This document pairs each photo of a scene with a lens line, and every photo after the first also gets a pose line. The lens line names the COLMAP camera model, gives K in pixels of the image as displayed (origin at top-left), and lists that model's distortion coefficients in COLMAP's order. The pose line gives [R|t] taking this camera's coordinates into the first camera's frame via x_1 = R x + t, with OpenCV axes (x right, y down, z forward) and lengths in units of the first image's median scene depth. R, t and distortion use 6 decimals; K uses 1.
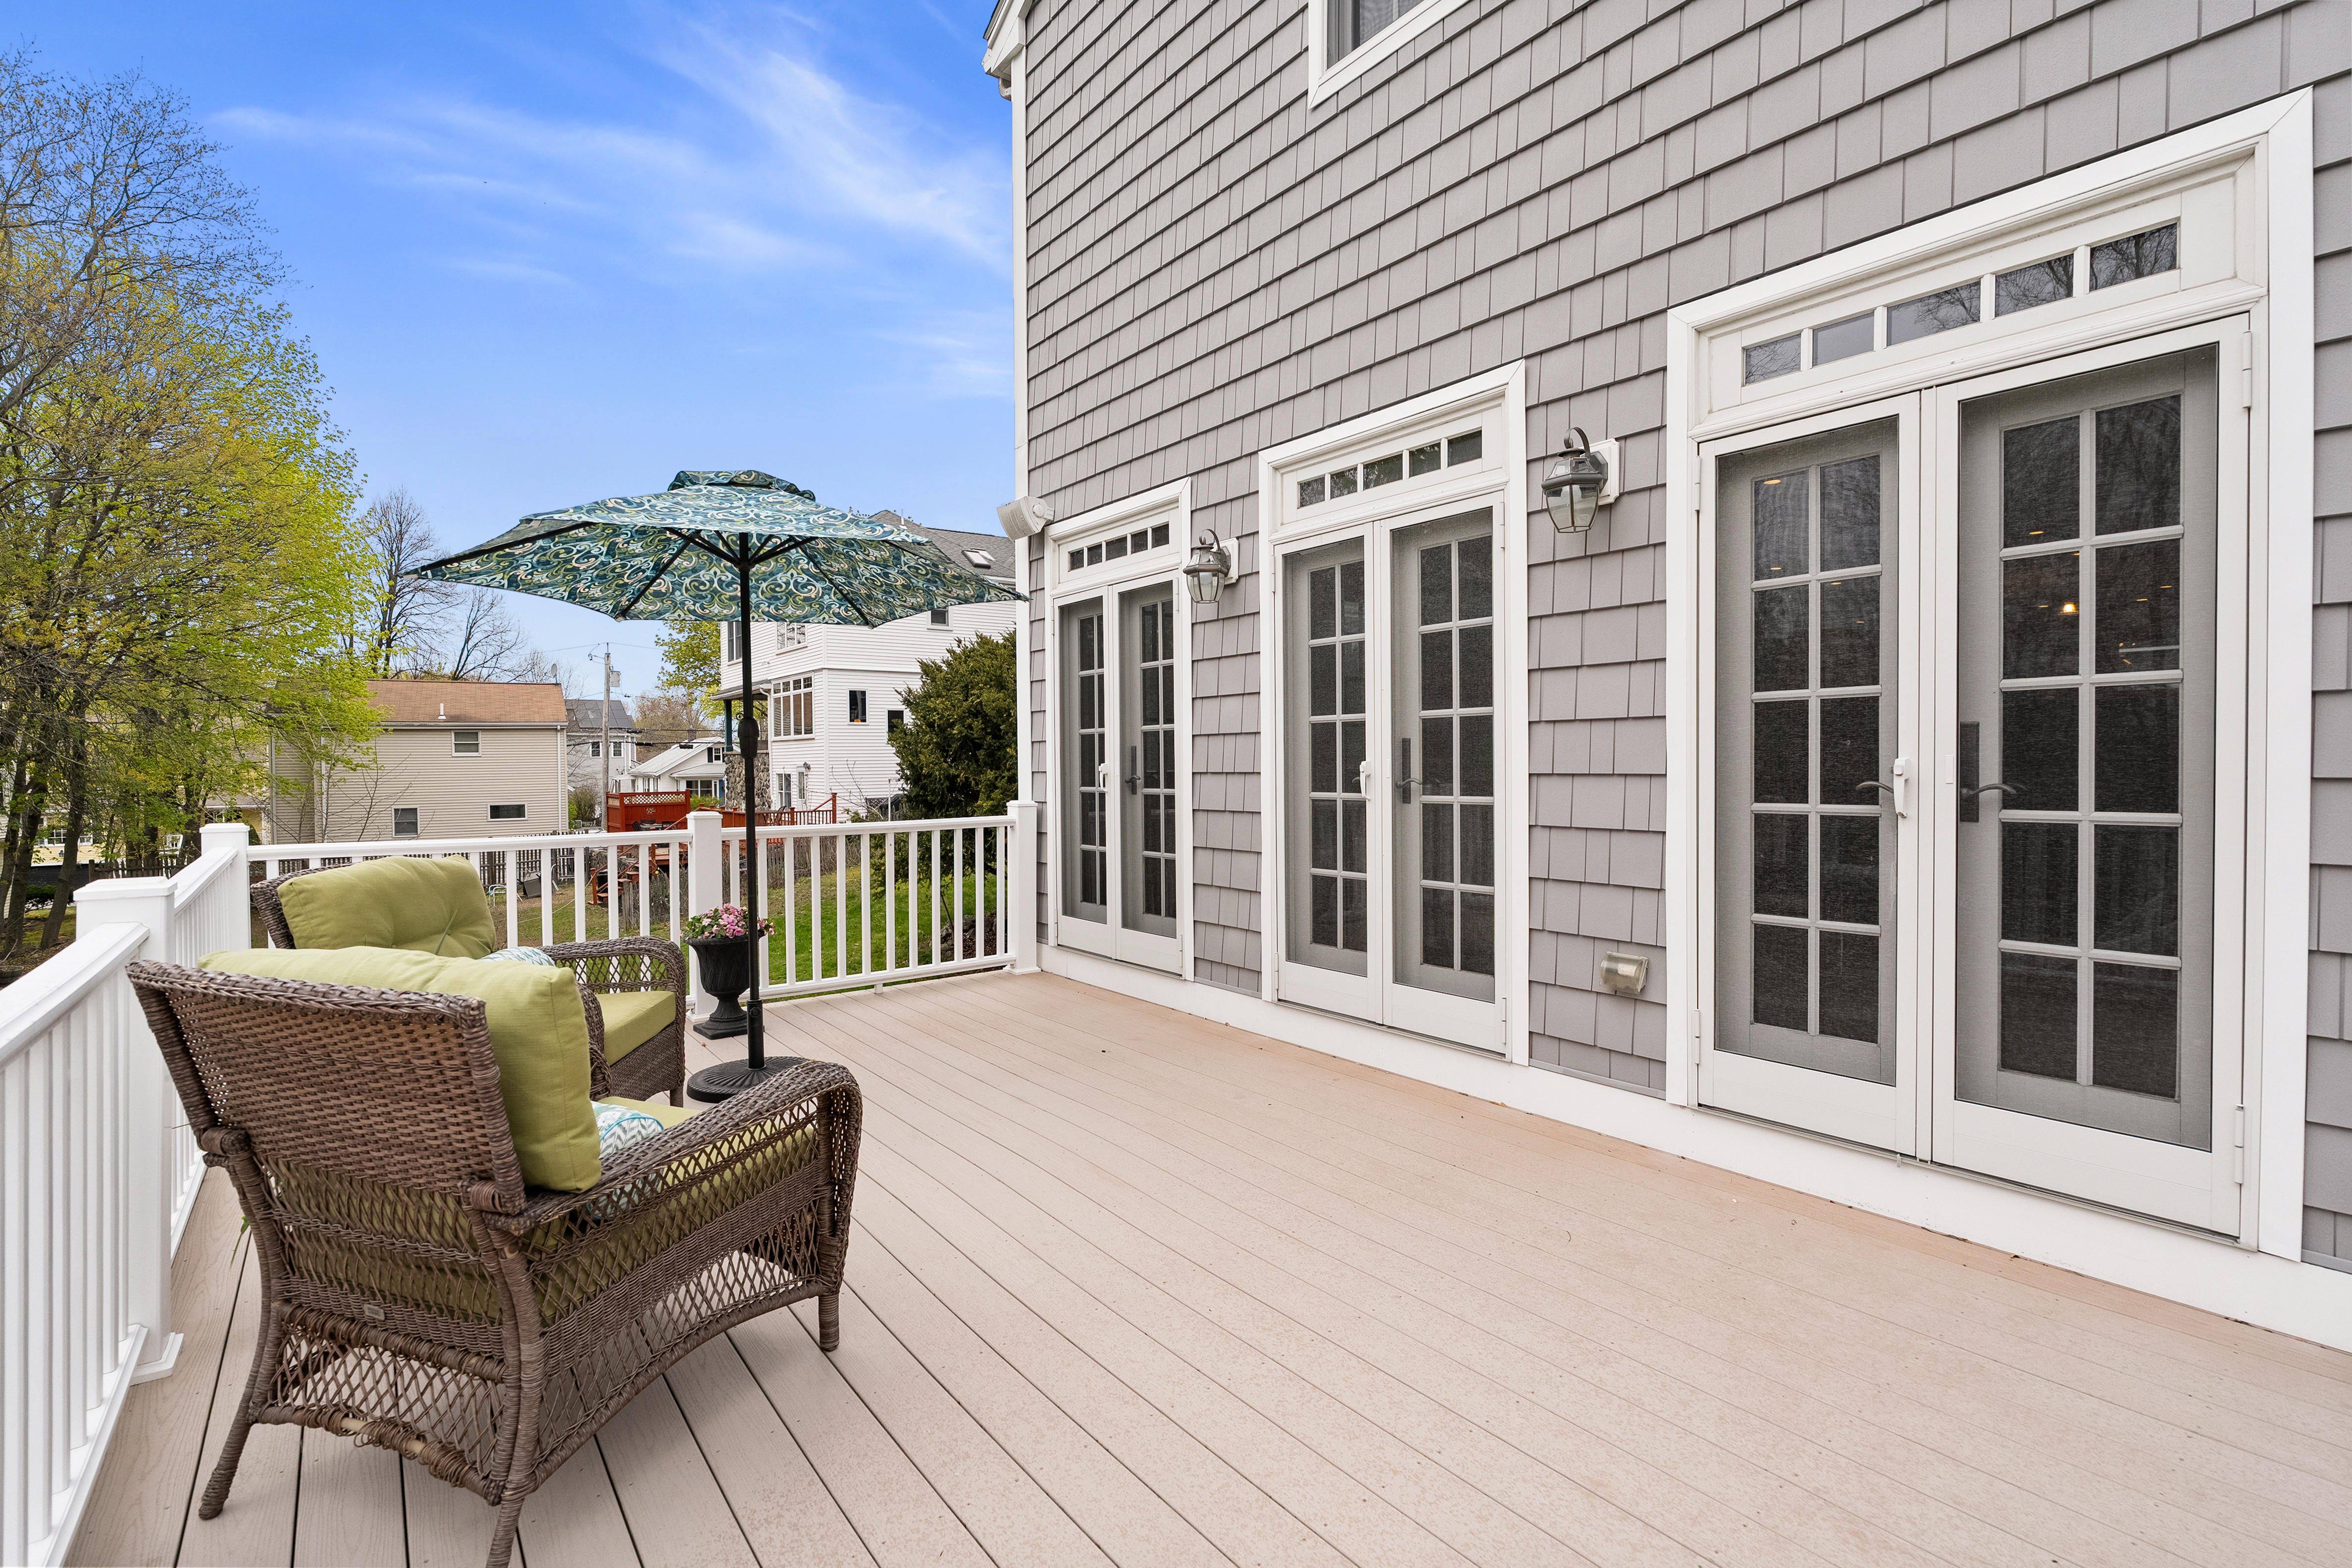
lens RADIAL K [[1064.2, 0, 1176.0], [0, 1064.2, 784.0], [0, 0, 1]] dist [-0.002153, 0.000038]
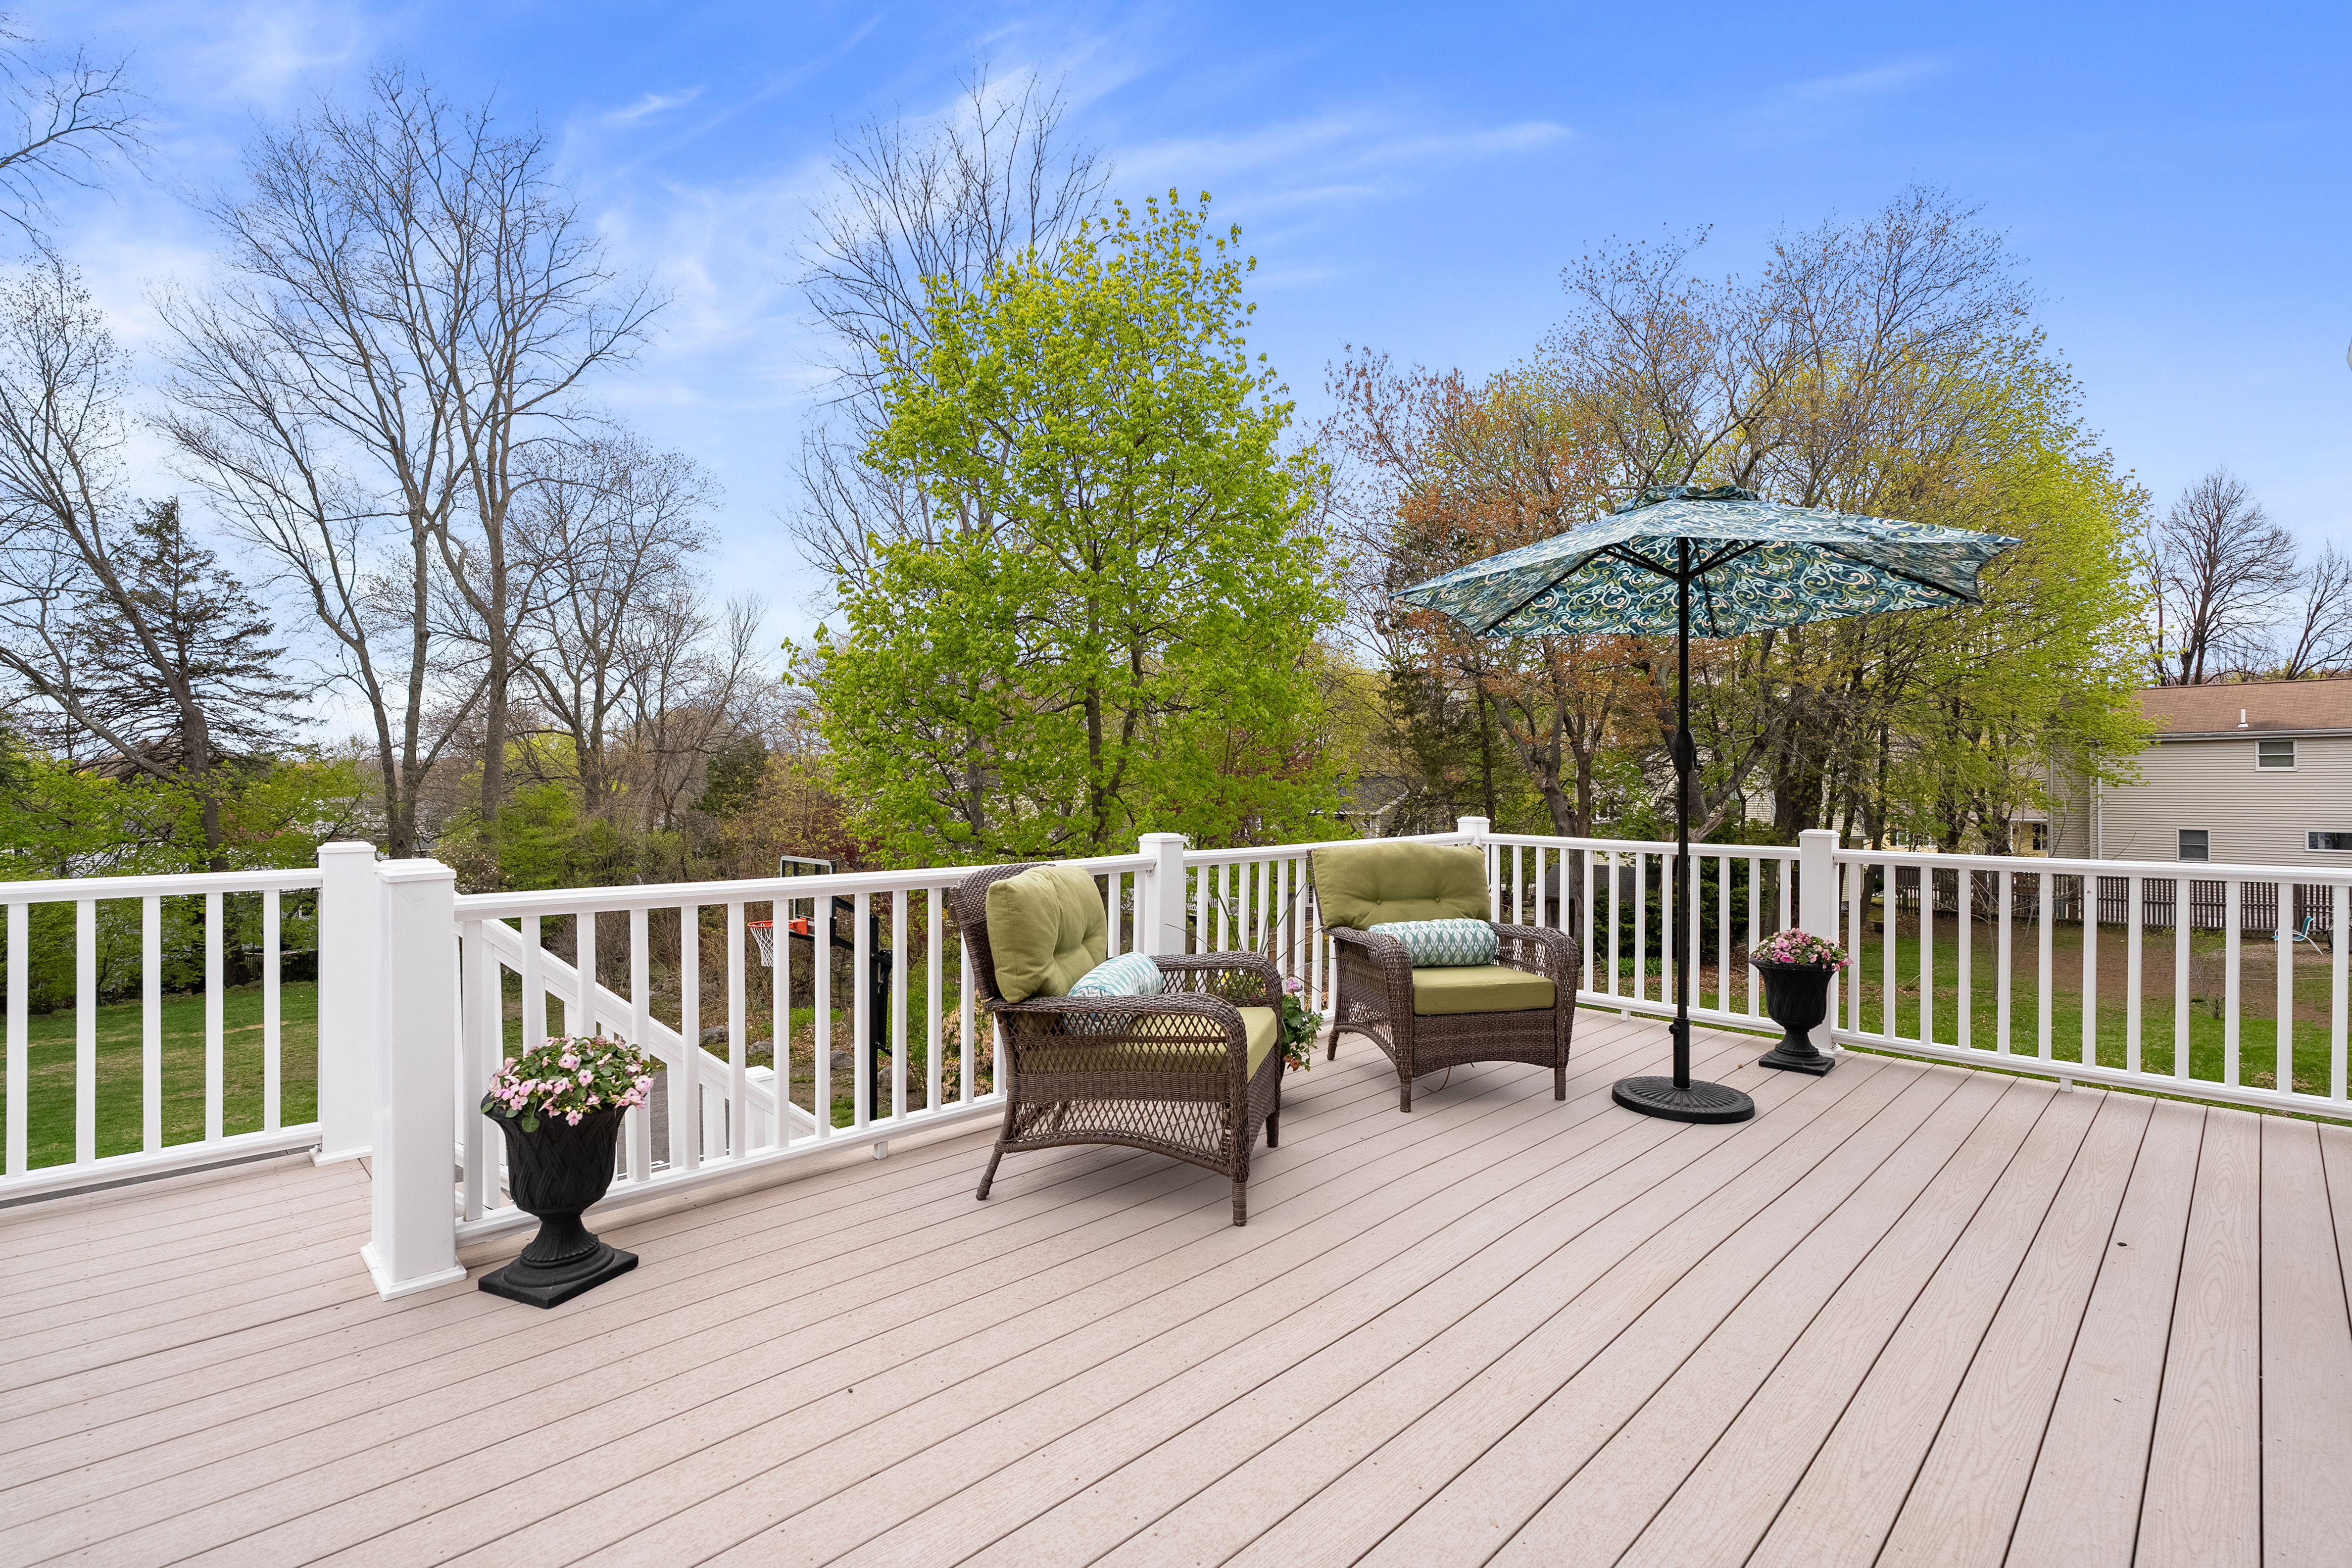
lens RADIAL K [[1074.8, 0, 1176.0], [0, 1074.8, 784.0], [0, 0, 1]] dist [0.000633, 0.000202]
pose [[0.113862, 0.008523, -0.993460, 0.090691], [-0.023174, 0.999714, 0.005921, -0.001441], [0.993226, 0.022348, 0.114027, 0.070853]]
